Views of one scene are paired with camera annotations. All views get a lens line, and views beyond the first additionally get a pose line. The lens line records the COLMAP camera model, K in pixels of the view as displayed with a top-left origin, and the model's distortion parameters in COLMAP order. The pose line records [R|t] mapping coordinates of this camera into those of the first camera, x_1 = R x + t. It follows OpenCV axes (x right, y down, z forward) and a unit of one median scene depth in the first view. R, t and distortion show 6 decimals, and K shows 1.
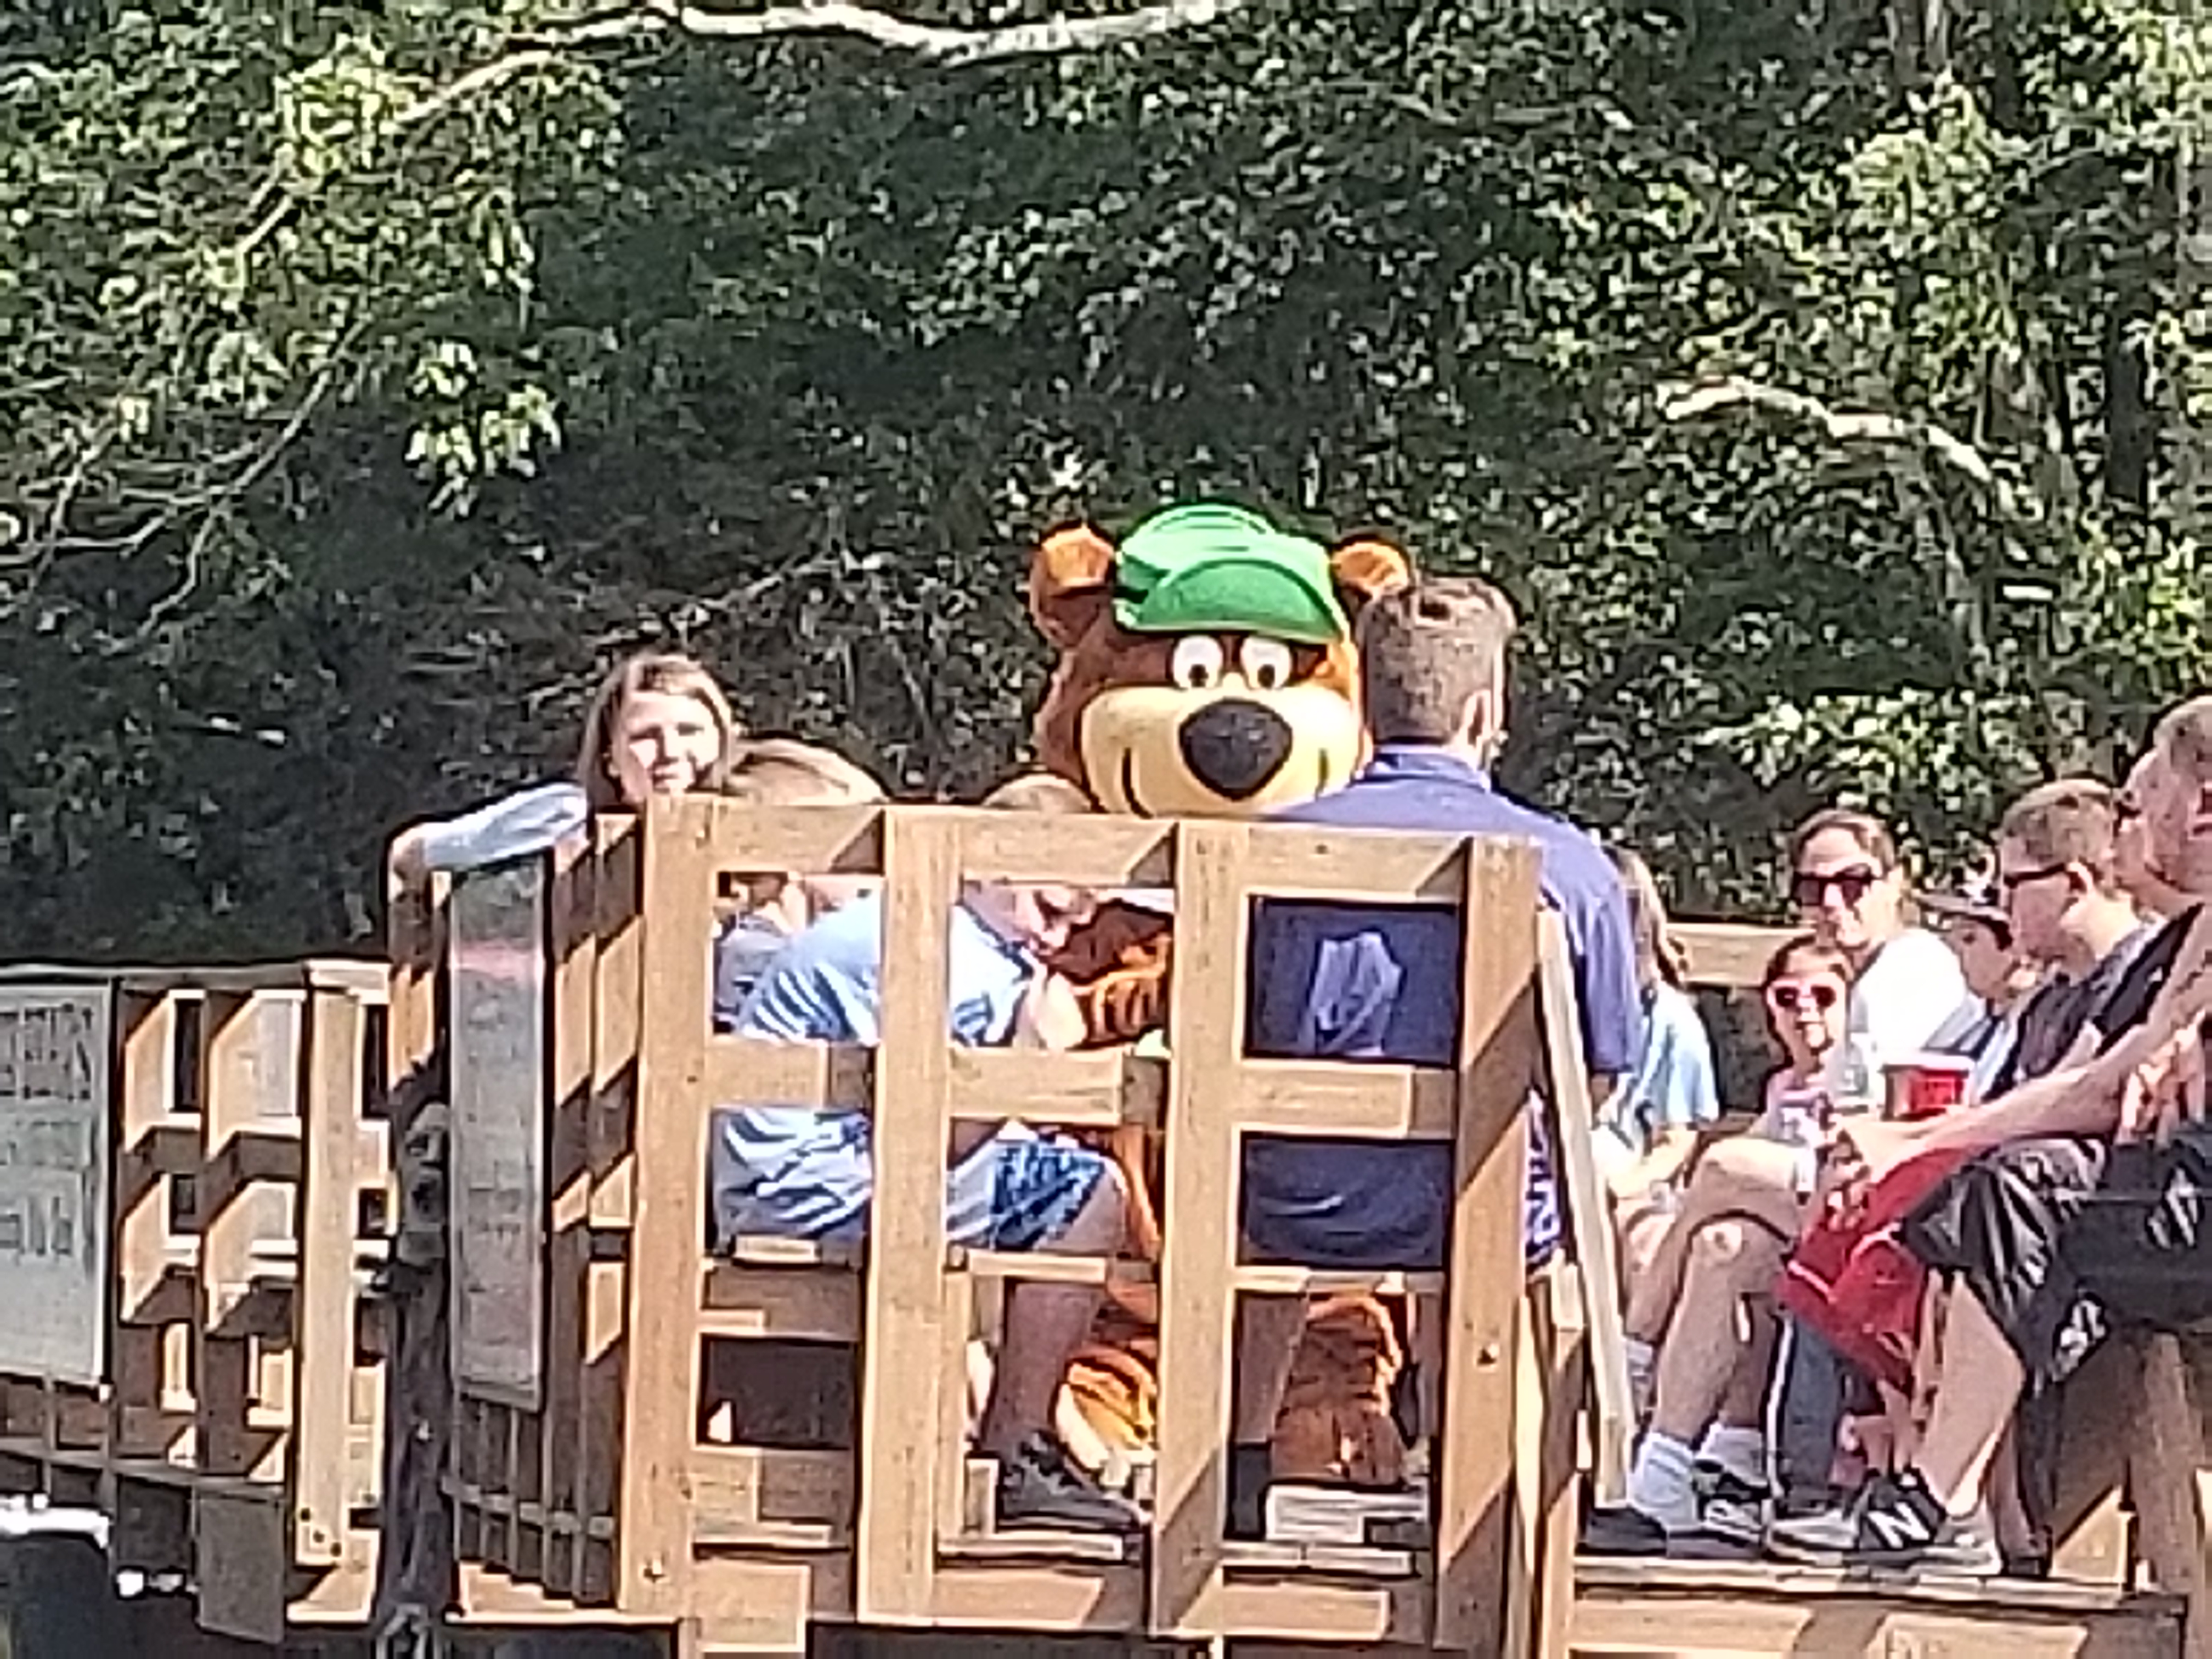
lens RADIAL K [[1675.1, 0, 1105.6], [0, 1675.1, 829.2], [0, 0, 1]] dist [-0.057162, 0.003581]
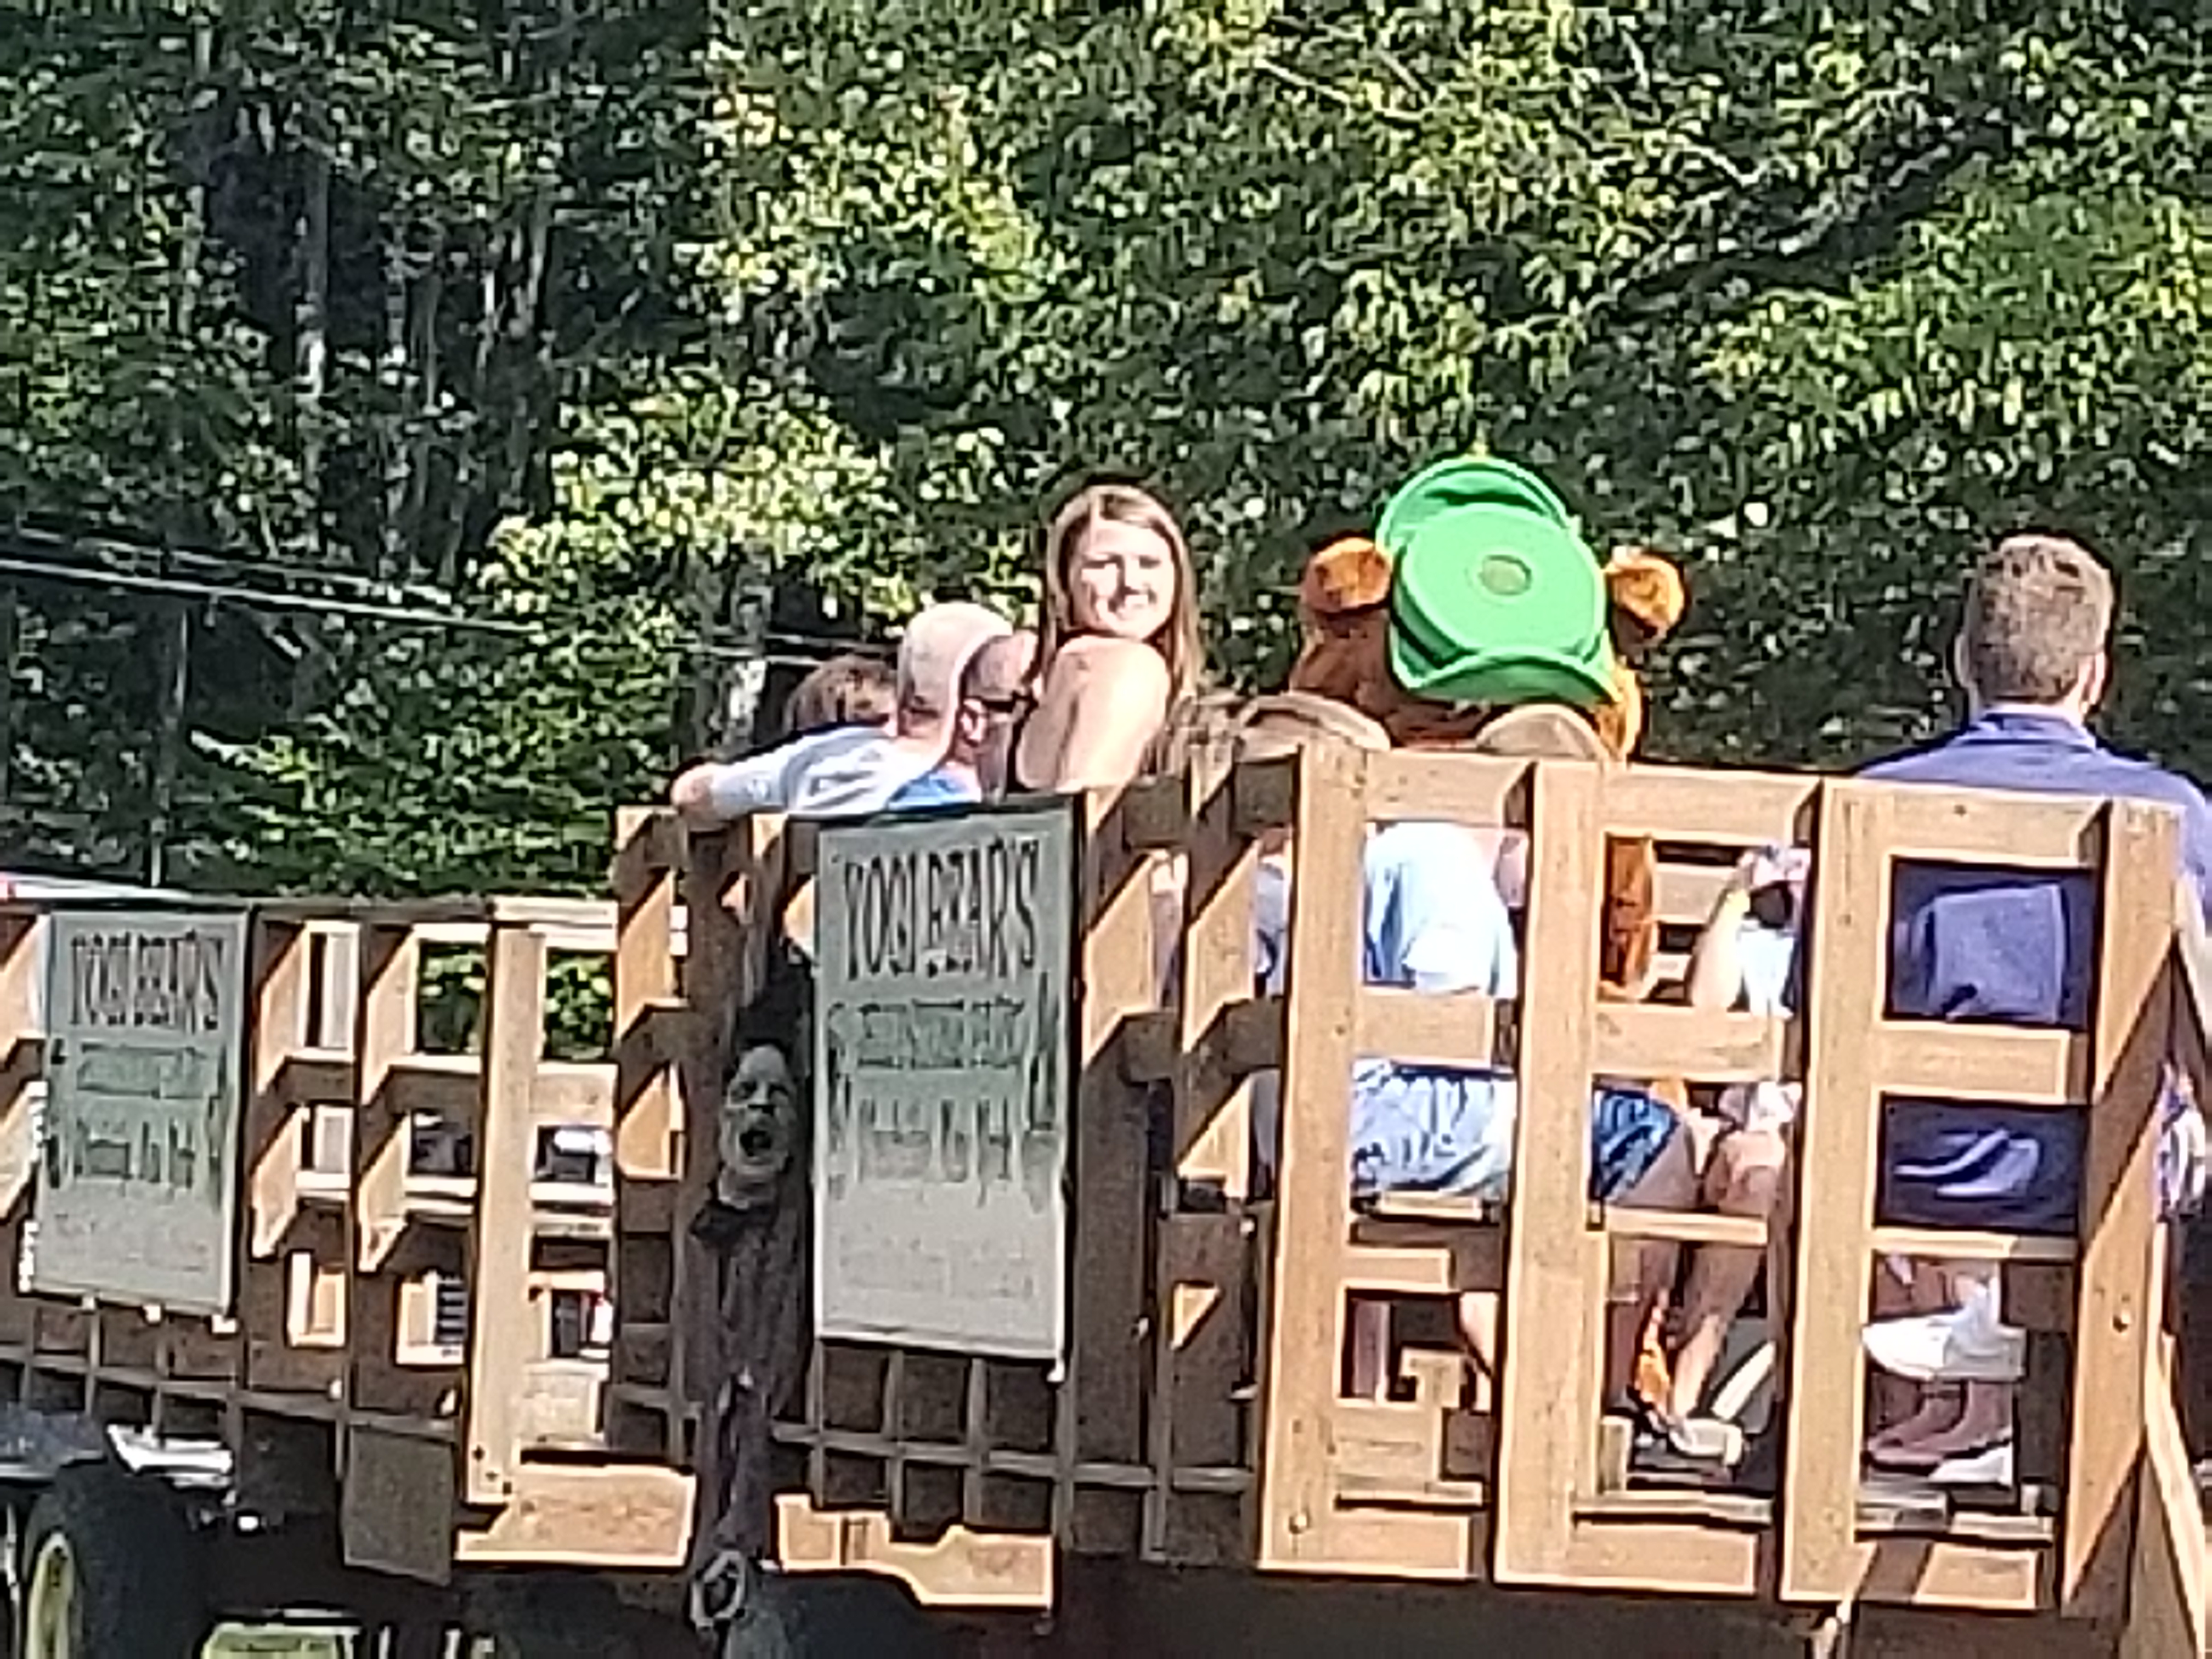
lens RADIAL K [[1675.9, 0, 1106.5], [0, 1675.9, 782.4], [0, 0, 1]] dist [-0.045442, 0.001917]
pose [[0.999652, 0.022458, -0.013838, -0.143688], [-0.022440, 0.999747, 0.001452, 0.001907], [0.013867, -0.001141, 0.999903, 0.002212]]
